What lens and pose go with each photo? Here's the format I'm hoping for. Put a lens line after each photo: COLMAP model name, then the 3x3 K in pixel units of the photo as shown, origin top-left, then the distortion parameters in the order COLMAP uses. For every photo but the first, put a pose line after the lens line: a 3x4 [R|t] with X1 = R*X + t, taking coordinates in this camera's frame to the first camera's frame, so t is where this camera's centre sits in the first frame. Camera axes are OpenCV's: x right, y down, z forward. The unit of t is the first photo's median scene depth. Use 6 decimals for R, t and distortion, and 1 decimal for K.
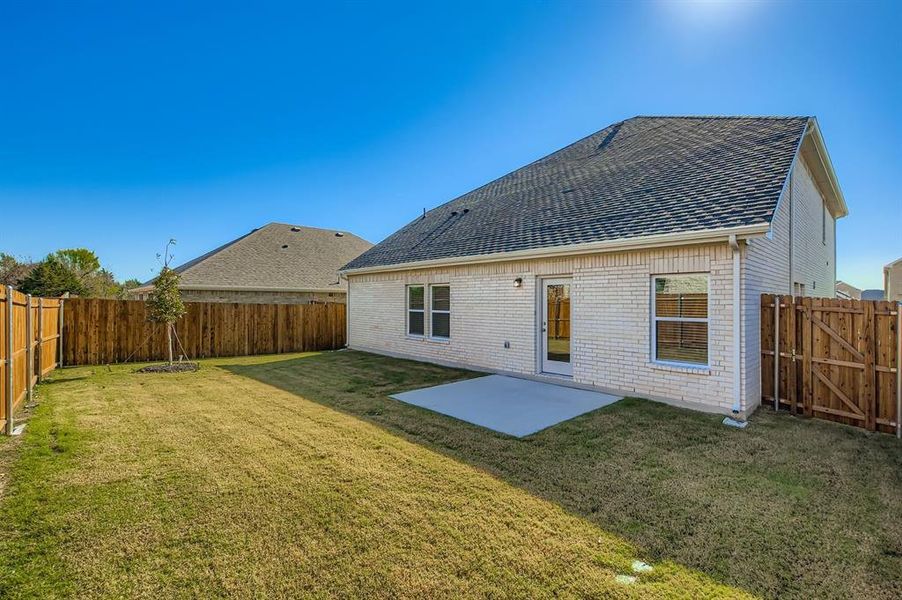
lens RADIAL K [[398.8, 0, 450.6], [0, 398.8, 296.6], [0, 0, 1]] dist [-0.001319, -0.000062]
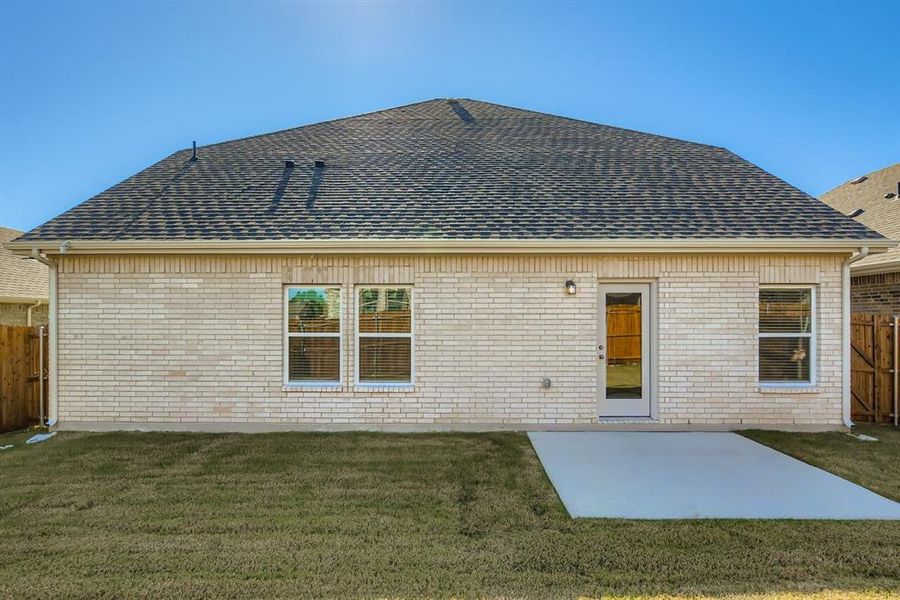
lens RADIAL K [[486.3, 0, 450.4], [0, 486.3, 309.6], [0, 0, 1]] dist [-0.008120, -0.001778]
pose [[0.694651, 0.005425, 0.719326, -0.521387], [-0.005570, 0.999982, -0.002163, 0.004311], [-0.719325, -0.002504, 0.694669, 0.550366]]
